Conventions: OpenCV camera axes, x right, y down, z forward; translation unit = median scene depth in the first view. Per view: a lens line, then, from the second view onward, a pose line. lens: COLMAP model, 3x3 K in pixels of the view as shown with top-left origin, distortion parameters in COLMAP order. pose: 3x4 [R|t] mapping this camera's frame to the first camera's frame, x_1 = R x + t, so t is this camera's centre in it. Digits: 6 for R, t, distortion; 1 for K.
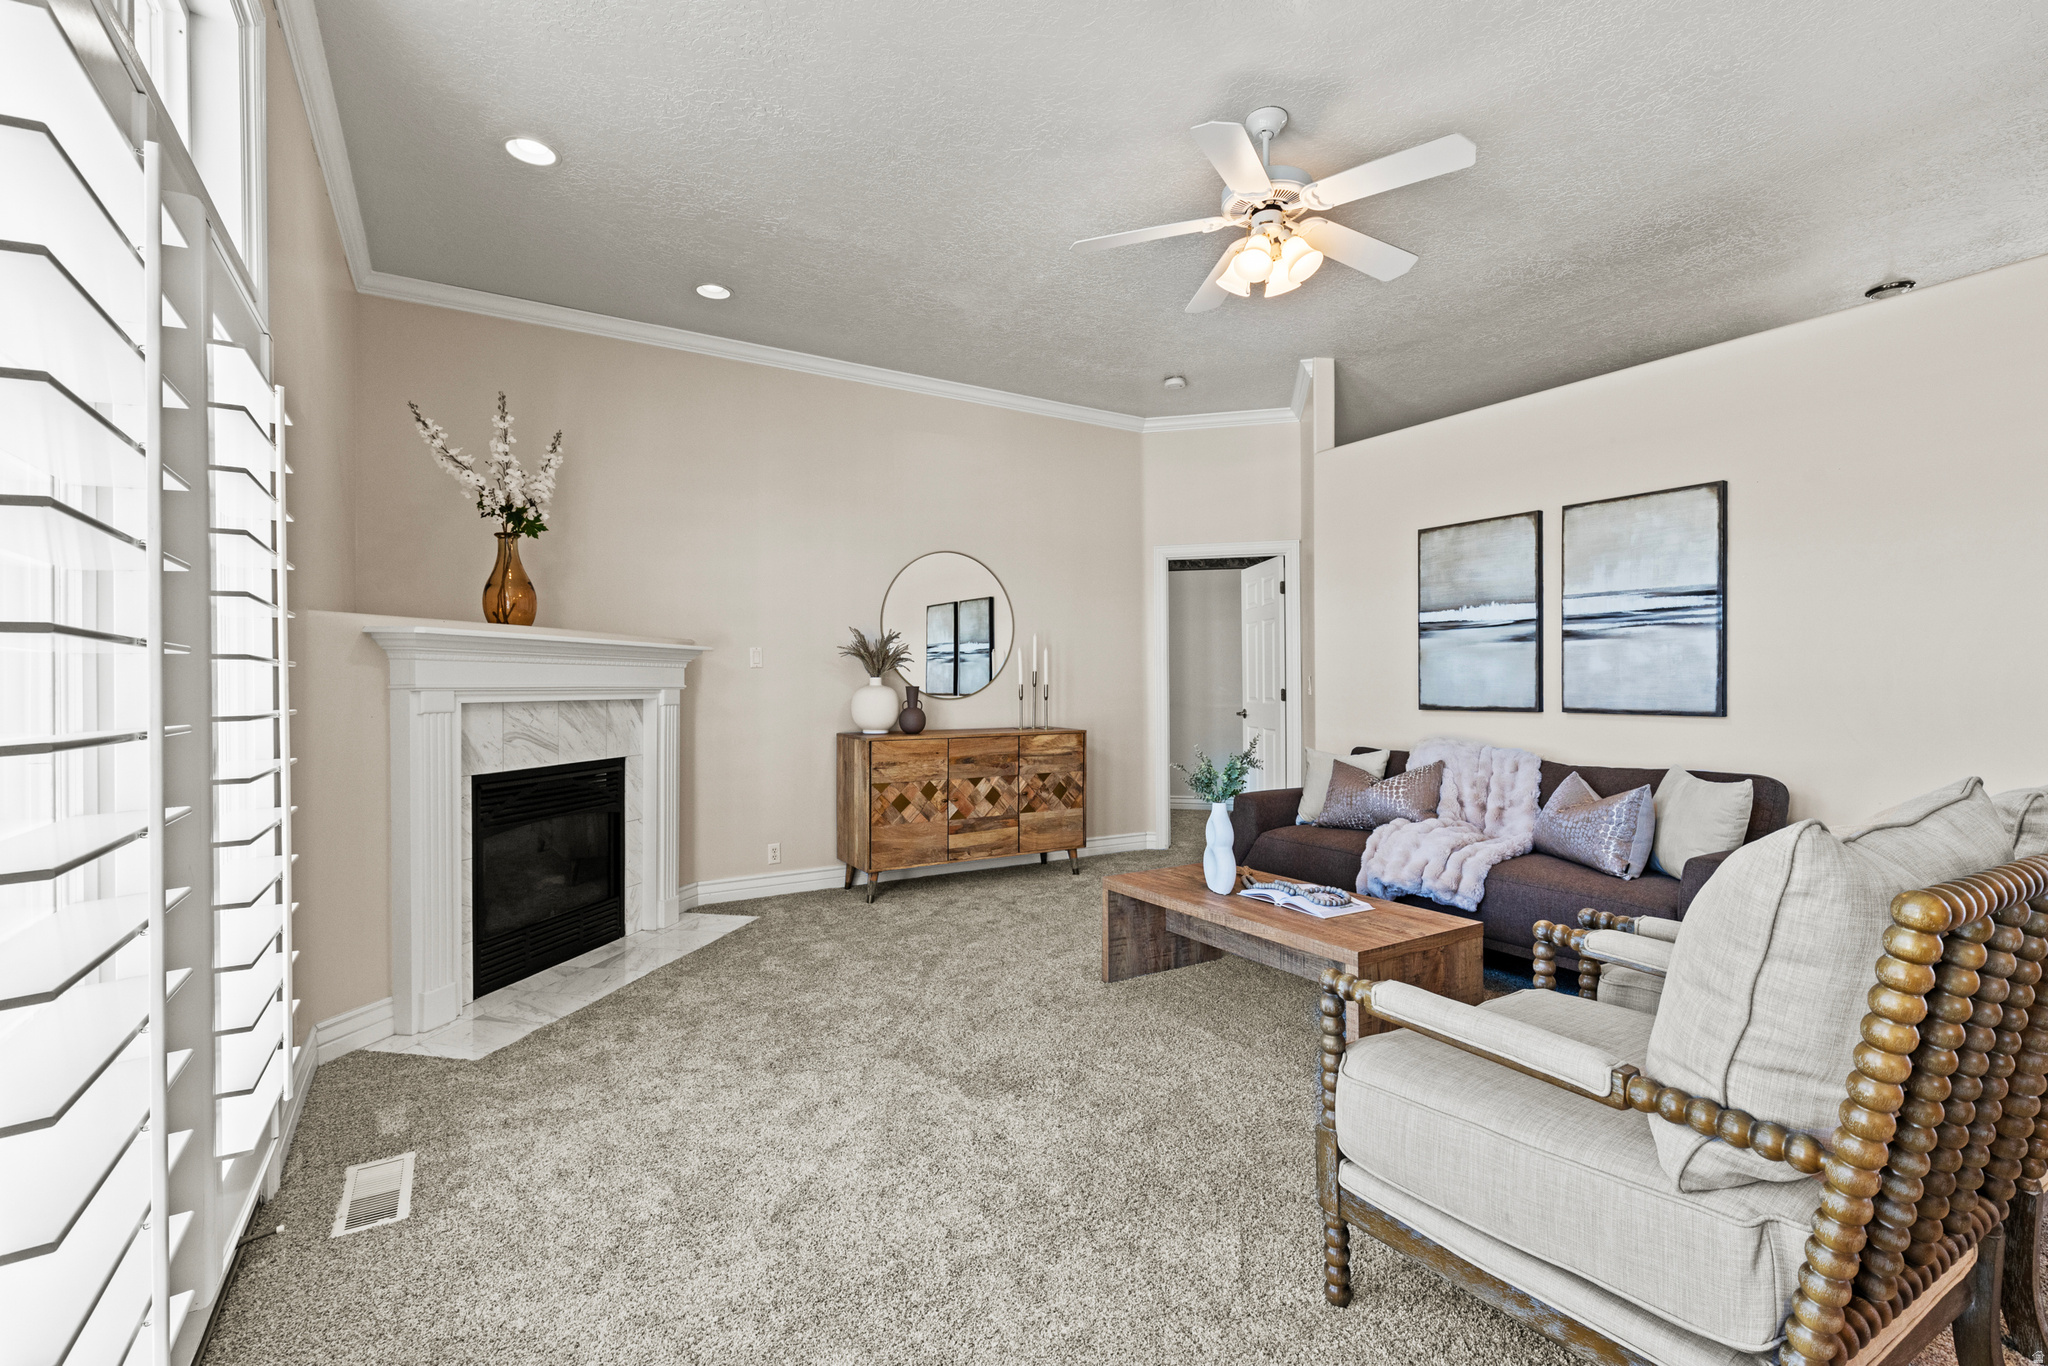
lens RADIAL K [[938.8, 0, 1029.8], [0, 938.8, 687.3], [0, 0, 1]] dist [0.011227, -0.005483]
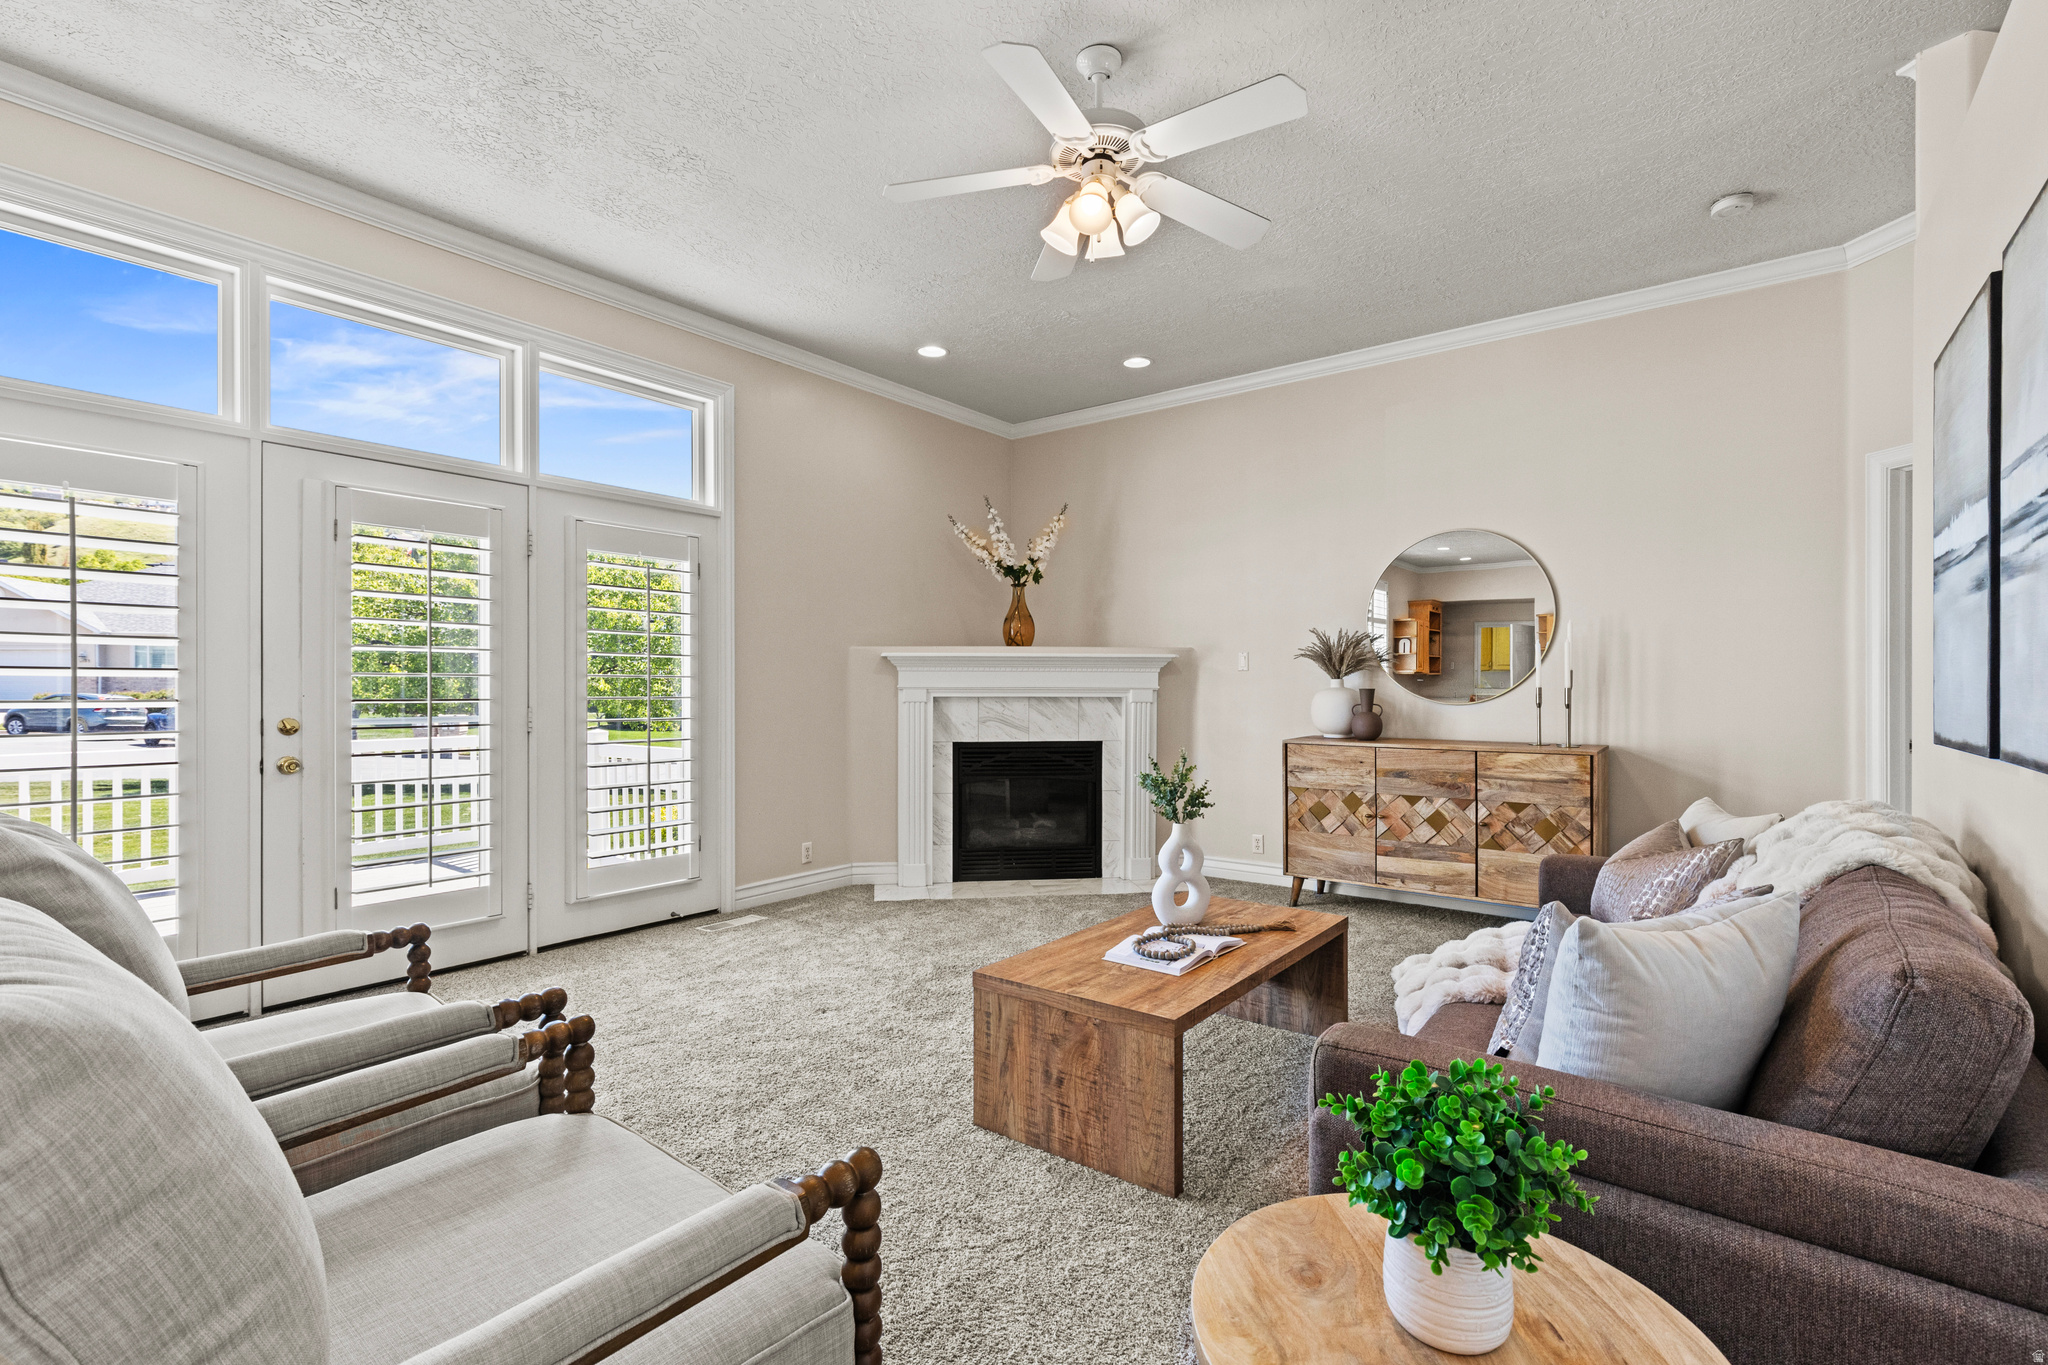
lens RADIAL K [[938.8, 0, 1010.0], [0, 938.8, 697.7], [0, 0, 1]] dist [0.011227, -0.005483]
pose [[0.337783, 0.013927, -0.941121, 0.651940], [-0.005949, 0.999902, 0.012662, -0.002040], [0.941205, 0.001321, 0.337832, 0.375929]]
